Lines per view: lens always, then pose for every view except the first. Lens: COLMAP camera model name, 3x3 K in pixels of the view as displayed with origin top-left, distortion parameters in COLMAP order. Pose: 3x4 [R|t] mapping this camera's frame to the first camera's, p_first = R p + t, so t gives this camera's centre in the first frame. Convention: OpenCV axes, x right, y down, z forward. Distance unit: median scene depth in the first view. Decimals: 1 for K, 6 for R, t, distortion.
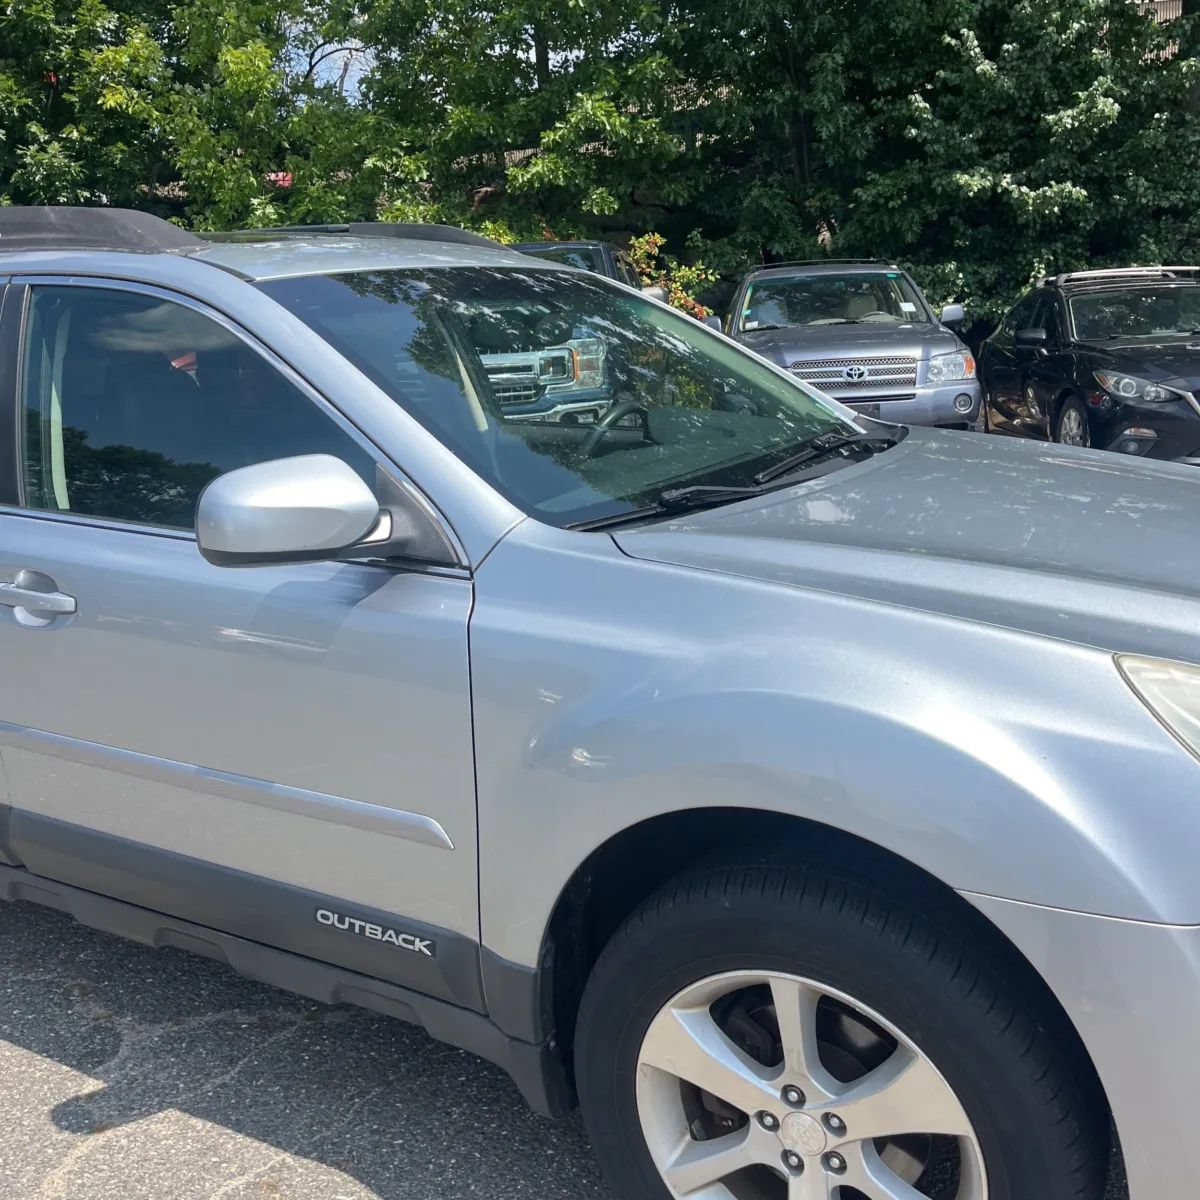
lens RADIAL K [[1236.7, 0, 553.0], [0, 1236.7, 583.4], [0, 0, 1]] dist [0.016357, 0.008011]
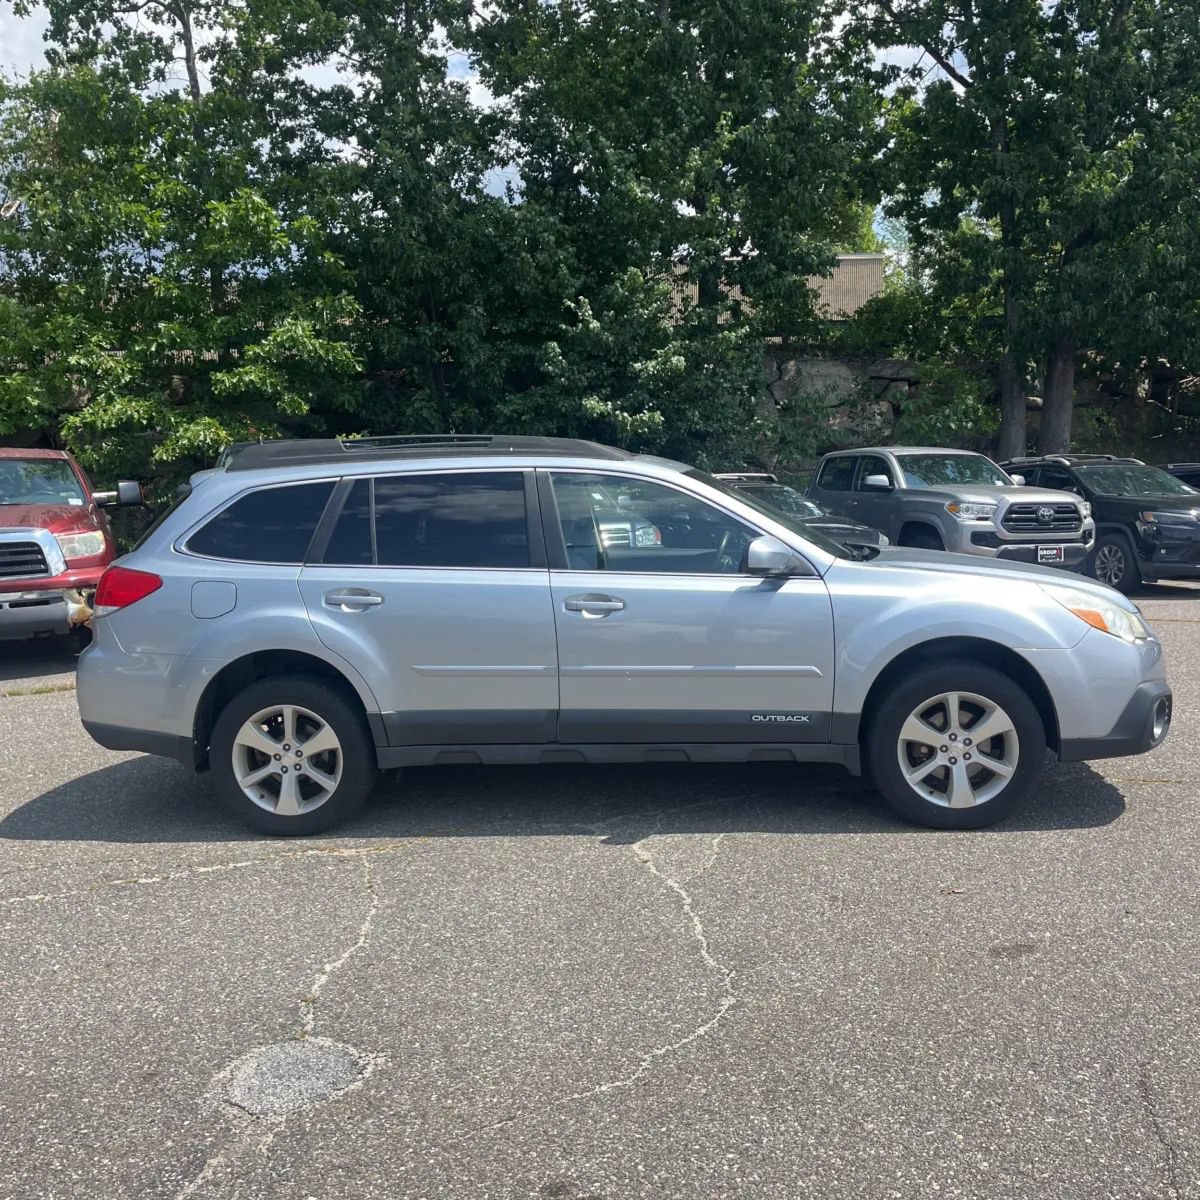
lens RADIAL K [[1236.7, 0, 553.0], [0, 1236.7, 583.4], [0, 0, 1]] dist [0.016357, 0.008011]
pose [[0.918163, -0.006405, 0.396152, -0.239766], [0.065424, 0.988594, -0.135651, 0.047448], [-0.390765, 0.150467, 0.908109, -0.182547]]
